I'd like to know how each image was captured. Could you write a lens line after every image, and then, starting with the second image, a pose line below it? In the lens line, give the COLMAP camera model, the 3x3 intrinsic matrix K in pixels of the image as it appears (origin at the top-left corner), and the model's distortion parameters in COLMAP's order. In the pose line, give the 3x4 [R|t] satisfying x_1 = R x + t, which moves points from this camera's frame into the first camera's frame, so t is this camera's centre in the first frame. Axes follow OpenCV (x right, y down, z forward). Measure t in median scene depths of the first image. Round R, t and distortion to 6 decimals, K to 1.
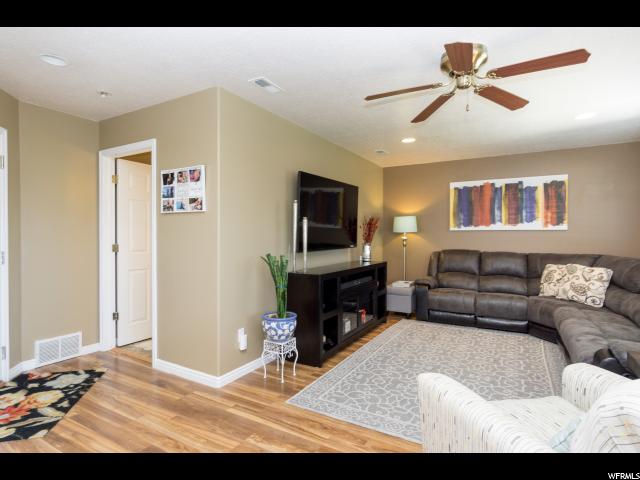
lens RADIAL K [[349.8, 0, 314.4], [0, 349.8, 239.6], [0, 0, 1]] dist [-0.001450, -0.000175]
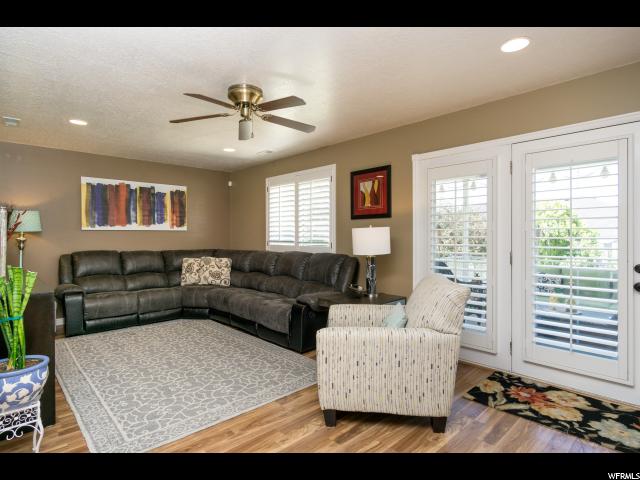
lens RADIAL K [[349.8, 0, 314.4], [0, 349.8, 239.6], [0, 0, 1]] dist [-0.001450, -0.000175]
pose [[0.281887, -0.013126, 0.959358, -0.342625], [0.014954, 0.999845, 0.009286, -0.000899], [-0.959331, 0.011729, 0.282039, 0.202681]]
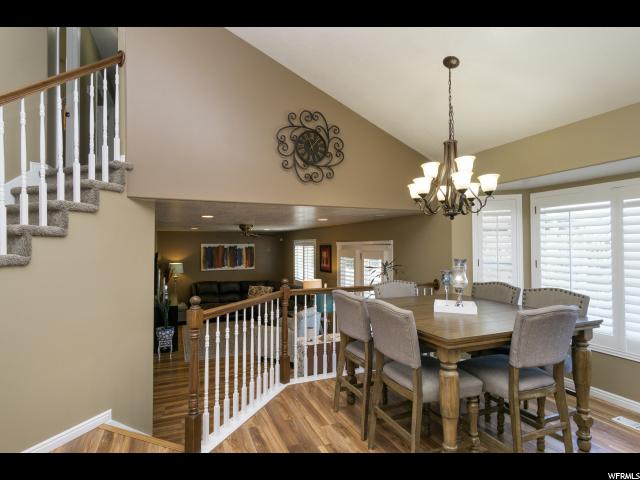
lens RADIAL K [[349.8, 0, 314.4], [0, 349.8, 239.6], [0, 0, 1]] dist [-0.001450, -0.000175]
pose [[0.606561, 0.006937, 0.795007, -0.768073], [0.014311, 0.999705, -0.019641, -0.160279], [-0.794908, 0.023291, 0.606282, -0.609734]]
